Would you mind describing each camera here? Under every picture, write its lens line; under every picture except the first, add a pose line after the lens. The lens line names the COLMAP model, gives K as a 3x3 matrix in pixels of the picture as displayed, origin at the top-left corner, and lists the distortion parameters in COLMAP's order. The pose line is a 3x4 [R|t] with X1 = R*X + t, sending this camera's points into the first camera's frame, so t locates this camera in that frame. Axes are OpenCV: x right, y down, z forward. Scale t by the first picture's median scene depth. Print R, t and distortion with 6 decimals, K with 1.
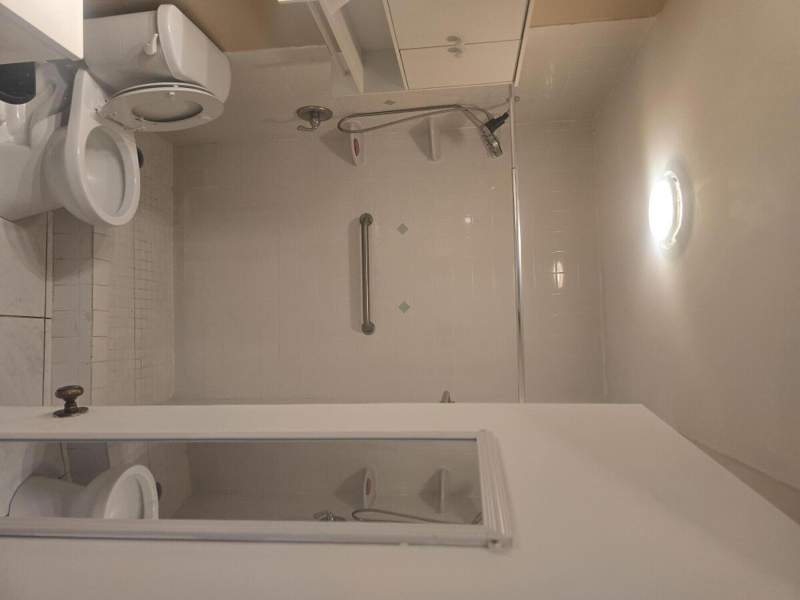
lens RADIAL K [[547.2, 0, 407.4], [0, 547.2, 302.1], [0, 0, 1]] dist [0.071374, -0.066434]
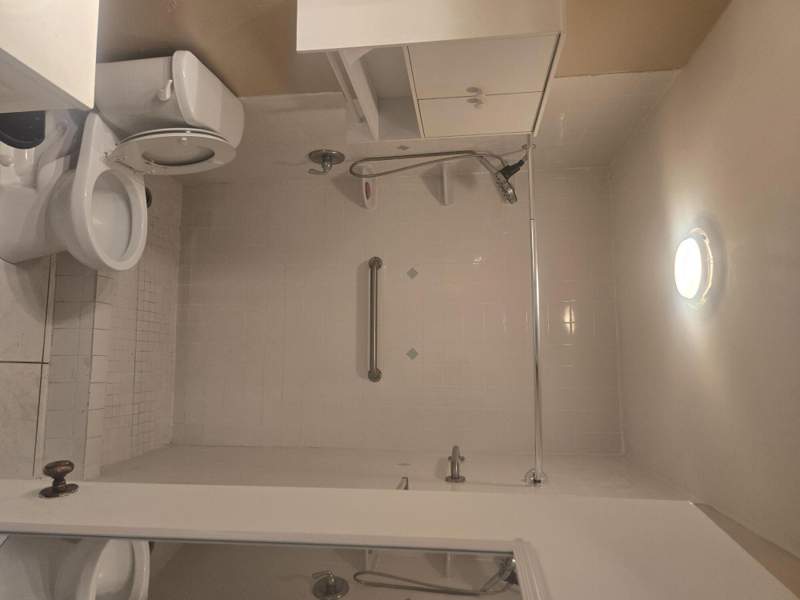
lens RADIAL K [[547.0, 0, 402.6], [0, 547.0, 304.3], [0, 0, 1]] dist [0.073001, -0.070728]
pose [[0.999704, 0.021593, -0.011226, -0.019669], [-0.022150, 0.998392, -0.052181, -0.038263], [0.010081, 0.052414, 0.998575, 0.040595]]
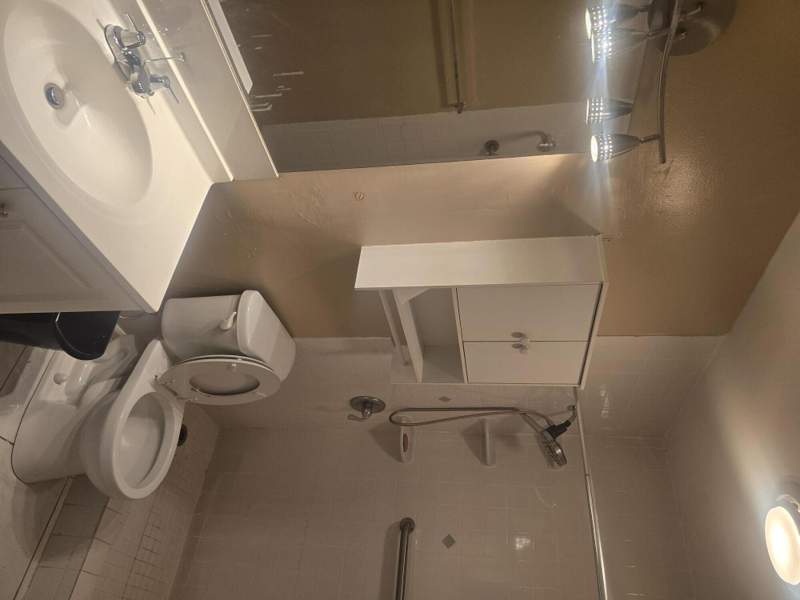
lens RADIAL K [[547.0, 0, 402.6], [0, 547.0, 304.3], [0, 0, 1]] dist [0.073001, -0.070728]
pose [[0.992877, 0.065518, -0.099511, -0.025756], [-0.108320, 0.844229, -0.524923, 0.018480], [0.049618, 0.531963, 0.845313, 0.102091]]
